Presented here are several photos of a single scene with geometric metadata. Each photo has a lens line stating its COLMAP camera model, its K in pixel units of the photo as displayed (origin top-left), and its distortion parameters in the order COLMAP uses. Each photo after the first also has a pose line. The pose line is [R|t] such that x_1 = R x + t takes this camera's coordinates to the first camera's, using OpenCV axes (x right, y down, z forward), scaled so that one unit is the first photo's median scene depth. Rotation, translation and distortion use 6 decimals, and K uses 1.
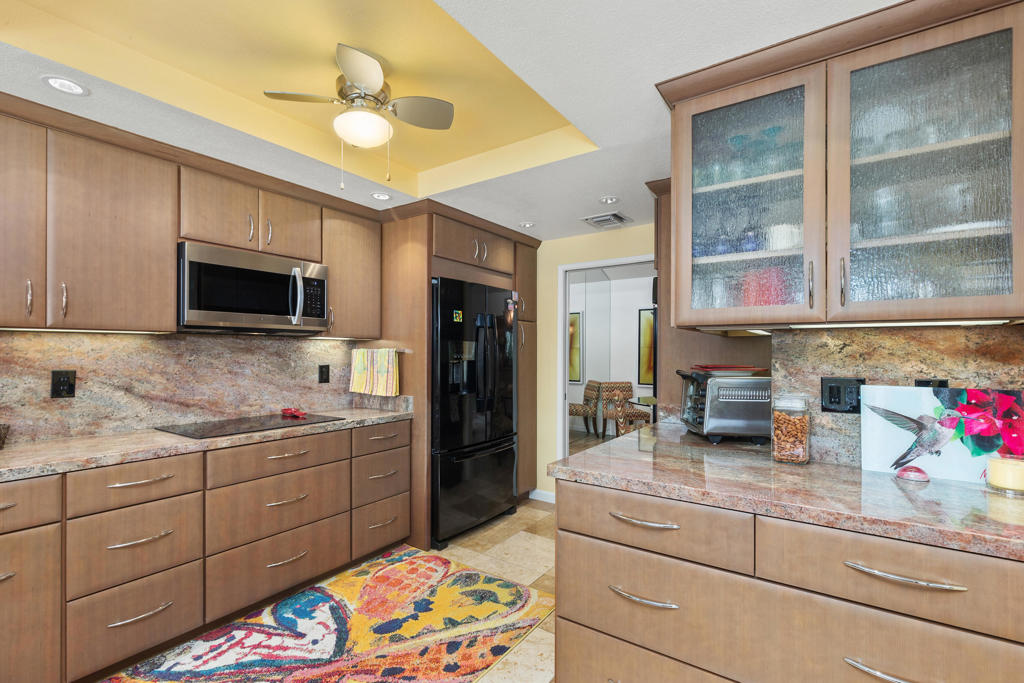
lens RADIAL K [[463.8, 0, 508.7], [0, 463.8, 348.0], [0, 0, 1]] dist [0.001771, 0.000204]
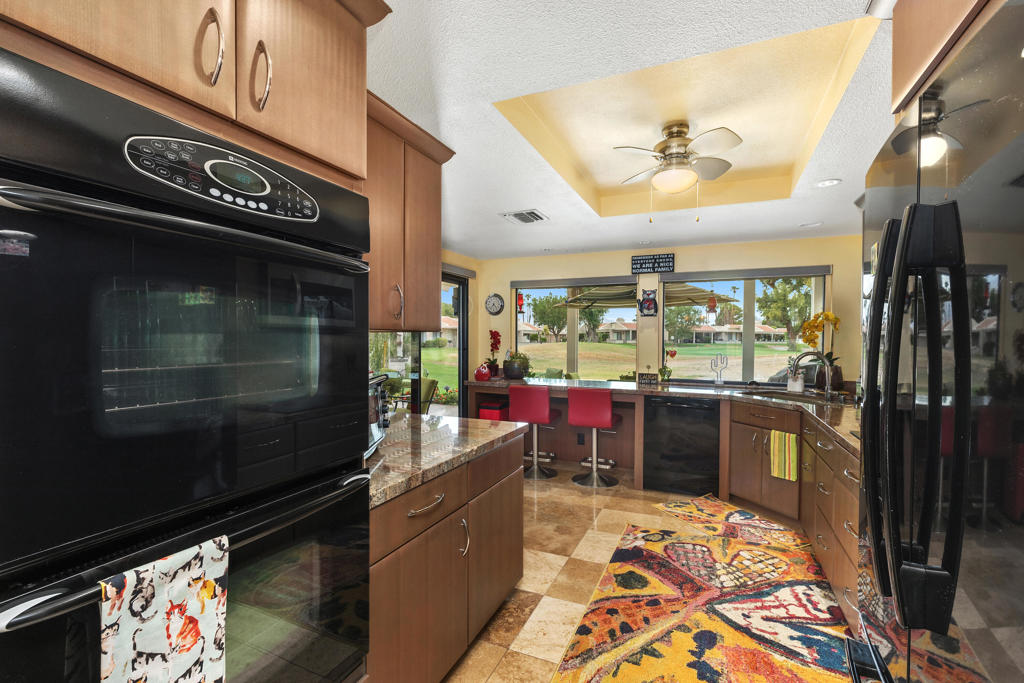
lens RADIAL K [[460.0, 0, 512.0], [0, 460.0, 341.5], [0, 0, 1]] dist [-0.000431, -0.000091]
pose [[-0.980661, -0.009269, -0.195493, 0.320373], [-0.009512, 0.999955, 0.000302, -0.010022], [0.195481, 0.002156, -0.980705, 1.817393]]
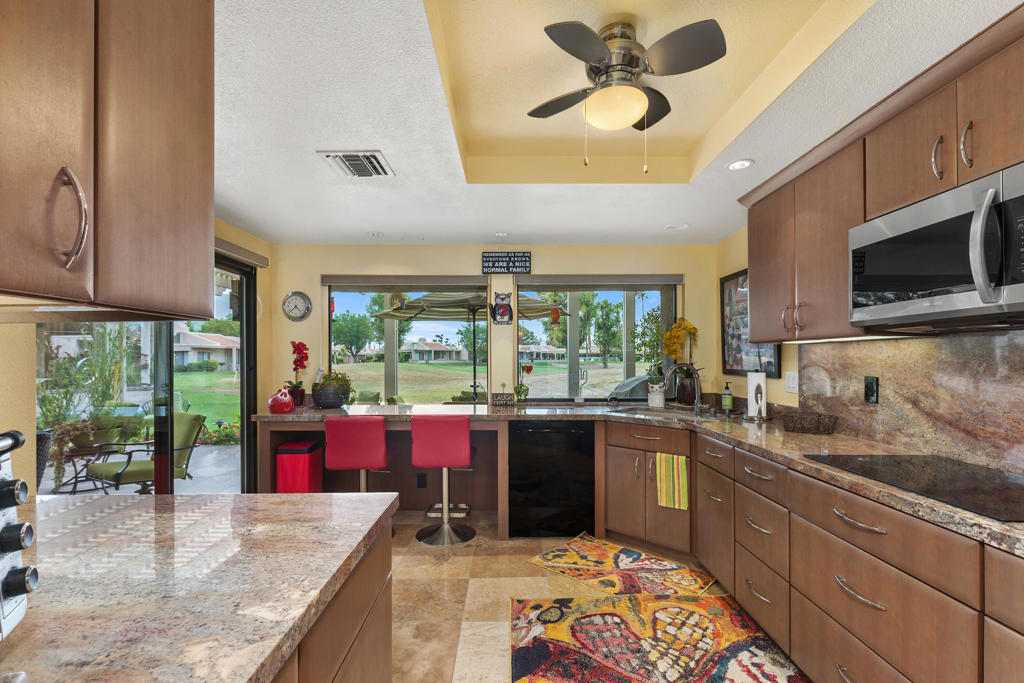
lens RADIAL K [[462.7, 0, 510.5], [0, 462.7, 355.3], [0, 0, 1]] dist [0.000788, -0.000933]
pose [[-0.813921, -0.006069, -0.580943, 0.301813], [0.003439, 0.999878, -0.015263, 0.012804], [0.580965, -0.014421, -0.813801, 1.331167]]
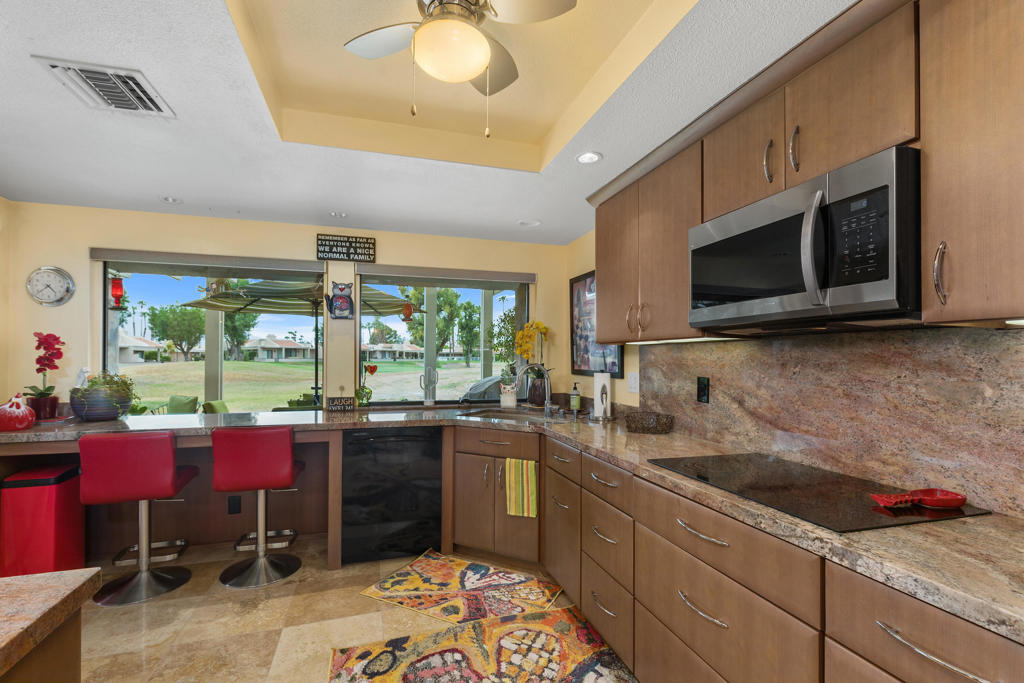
lens RADIAL K [[456.0, 0, 506.0], [0, 456.0, 352.5], [0, 0, 1]] dist [0.000852, -0.000541]
pose [[-0.617395, -0.015634, -0.786498, 0.157517], [-0.000444, 0.999809, -0.019525, 0.011168], [0.786653, -0.011705, -0.617285, 1.251728]]
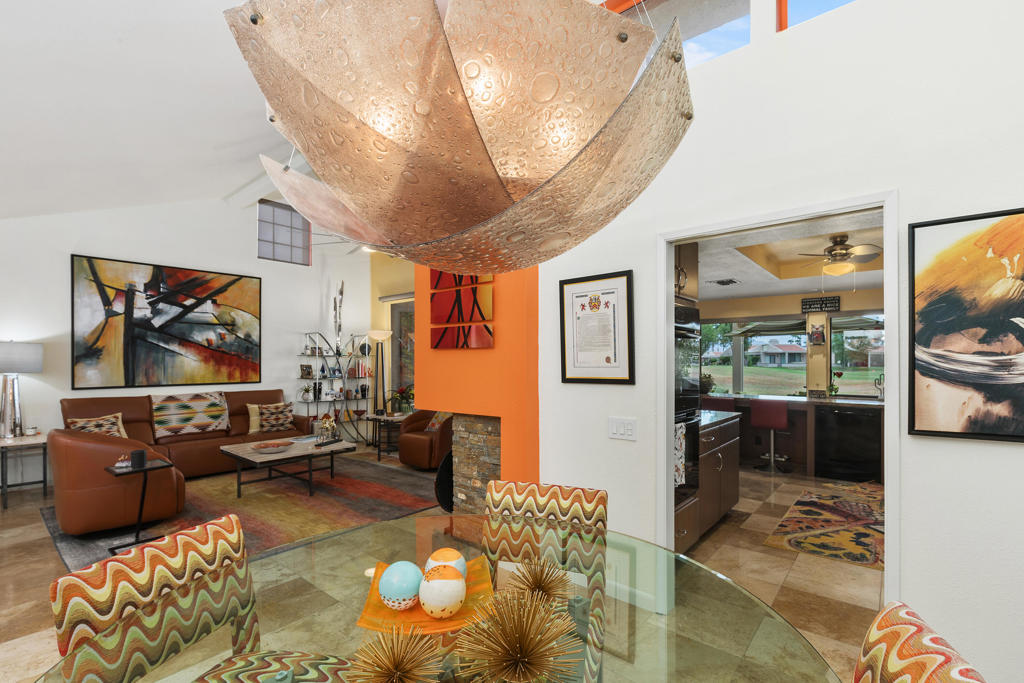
lens RADIAL K [[457.9, 0, 508.6], [0, 457.9, 364.5], [0, 0, 1]] dist [-0.001167, 0.000375]
pose [[-0.995485, -0.001438, 0.094909, 0.842624], [-0.001668, 0.999996, -0.002353, -0.008815], [-0.094905, -0.002500, -0.995483, 2.716860]]
